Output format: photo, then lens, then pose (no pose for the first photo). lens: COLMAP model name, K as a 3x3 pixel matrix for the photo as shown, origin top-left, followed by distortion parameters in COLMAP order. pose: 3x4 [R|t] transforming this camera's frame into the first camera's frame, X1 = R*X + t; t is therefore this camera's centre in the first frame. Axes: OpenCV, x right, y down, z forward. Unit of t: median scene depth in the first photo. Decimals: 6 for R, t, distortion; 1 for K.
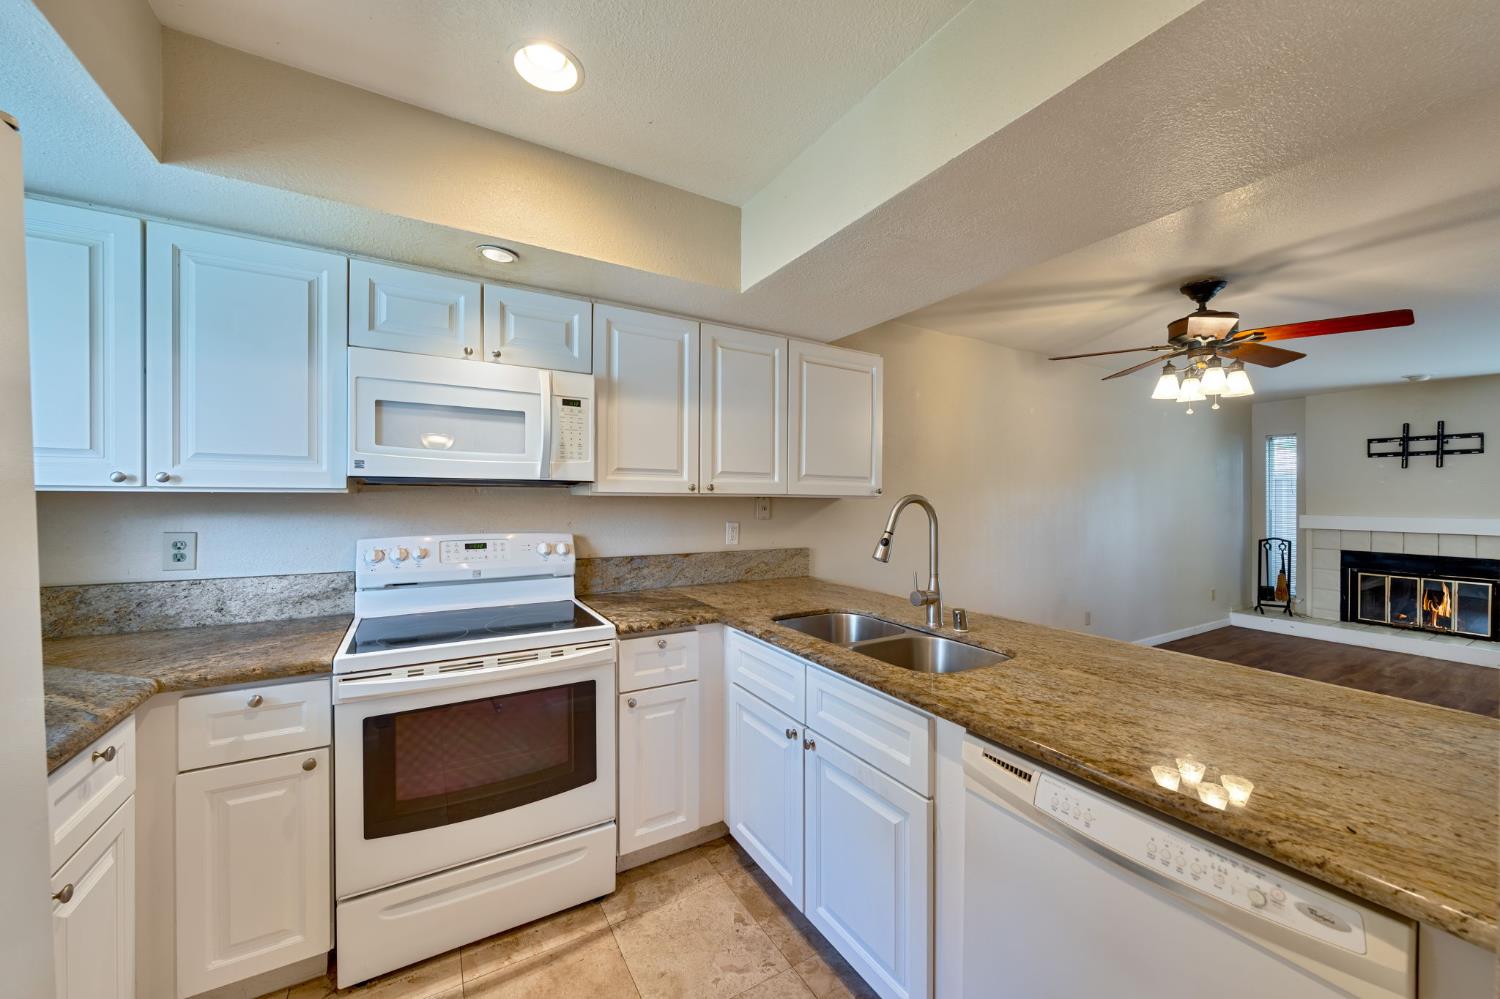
lens RADIAL K [[552.6, 0, 751.1], [0, 552.6, 498.0], [0, 0, 1]] dist [-0.000747, 0.000066]
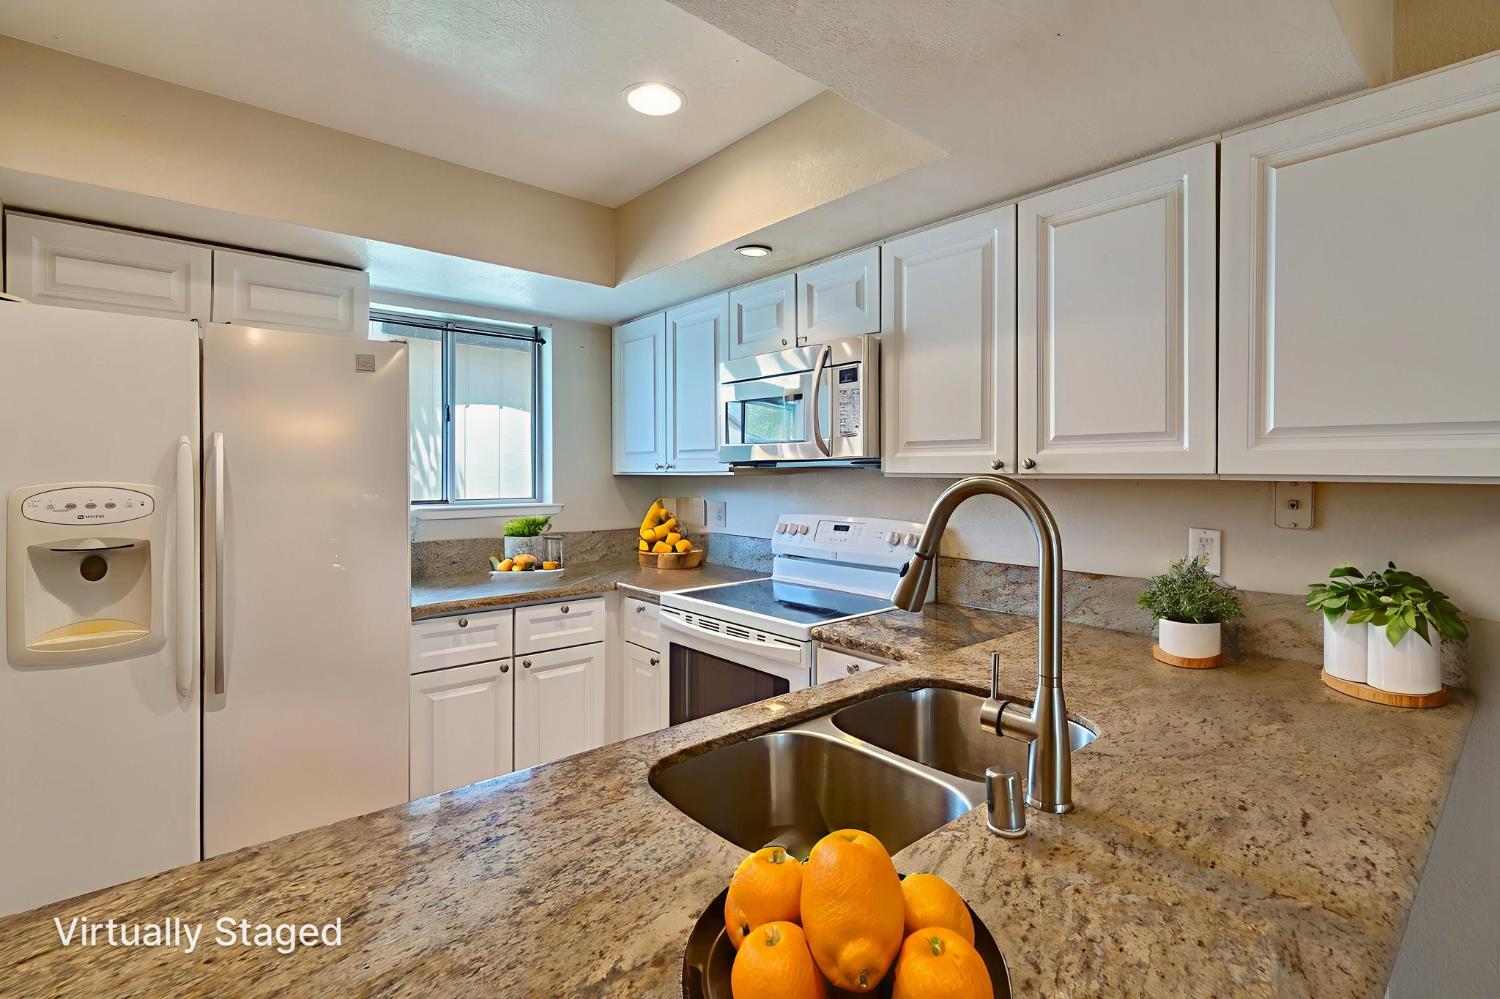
lens RADIAL K [[685.6, 0, 750.0], [0, 685.6, 475.8], [0, 0, 1]] dist [-0.004972, -0.000111]
pose [[0.173318, -0.004285, -0.984857, 0.840938], [-0.005745, 0.999969, -0.005362, 0.000417], [0.984849, 0.006588, 0.173288, 0.765184]]
